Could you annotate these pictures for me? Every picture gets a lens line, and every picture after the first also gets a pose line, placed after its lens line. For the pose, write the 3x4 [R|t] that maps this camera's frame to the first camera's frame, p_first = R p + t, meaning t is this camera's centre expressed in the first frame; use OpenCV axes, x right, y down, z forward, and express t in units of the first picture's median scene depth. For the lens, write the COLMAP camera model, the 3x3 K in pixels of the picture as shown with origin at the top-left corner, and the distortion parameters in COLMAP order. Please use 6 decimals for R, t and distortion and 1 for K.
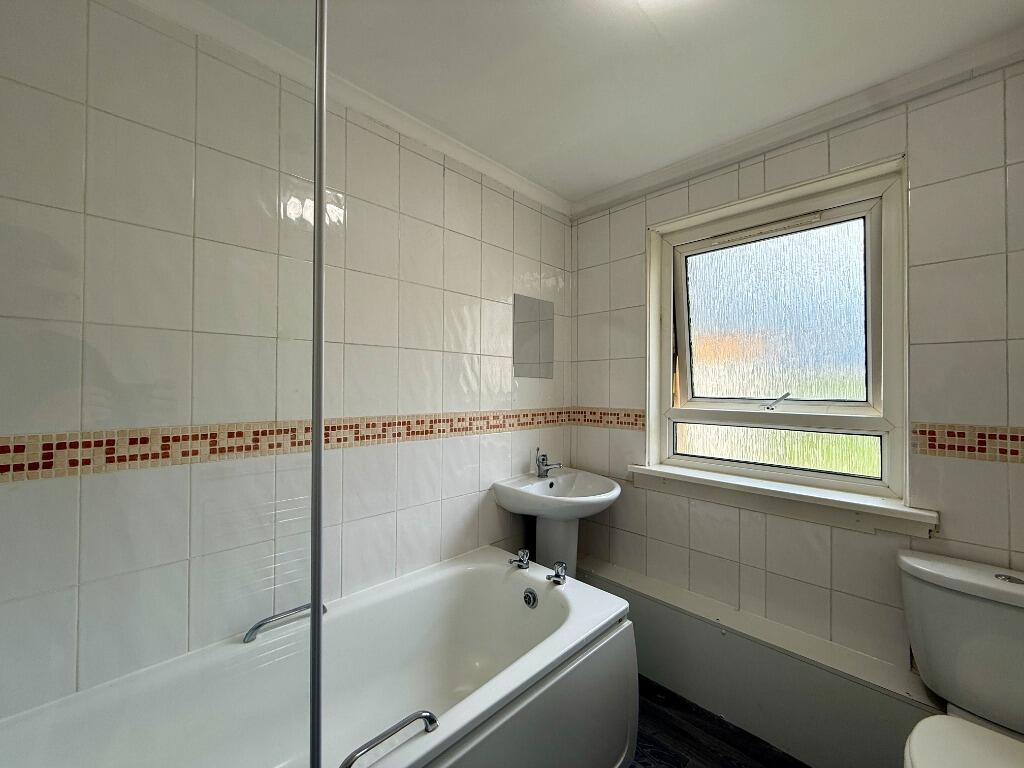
lens RADIAL K [[406.9, 0, 507.6], [0, 406.9, 384.8], [0, 0, 1]] dist [-0.002873, -0.000866]
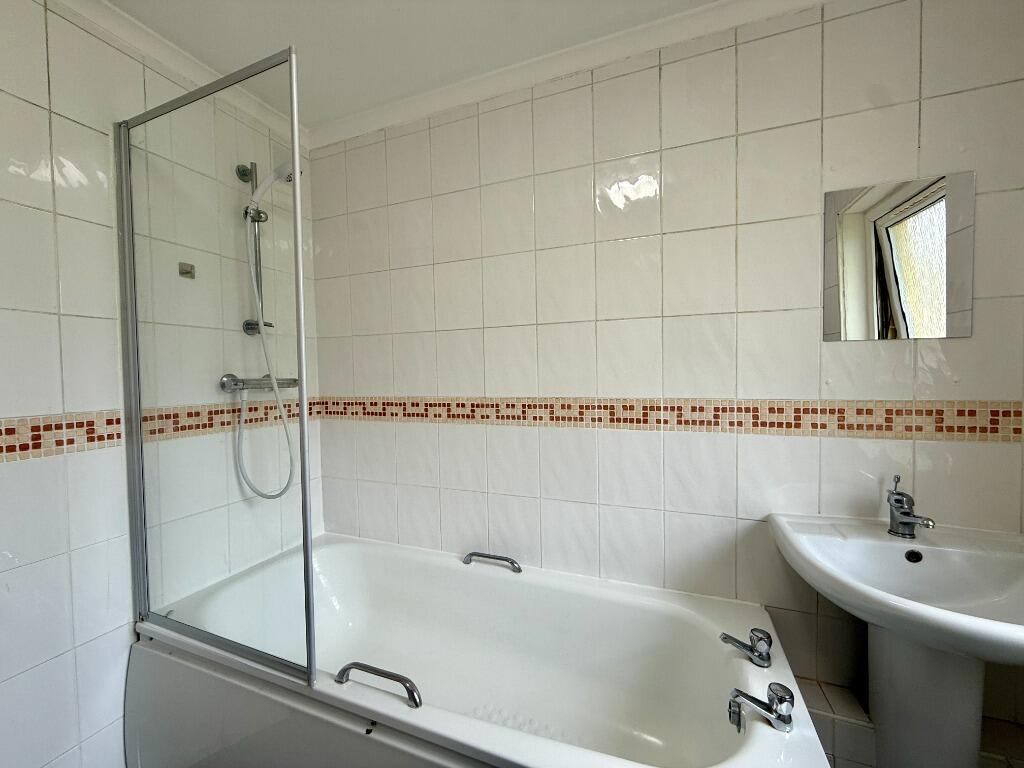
lens RADIAL K [[406.9, 0, 506.1], [0, 406.9, 384.0], [0, 0, 1]] dist [-0.002873, -0.000866]
pose [[0.399171, 0.022099, -0.916610, 0.465772], [0.030007, 0.998859, 0.037150, 0.006708], [0.916386, -0.042334, 0.398052, 0.476620]]
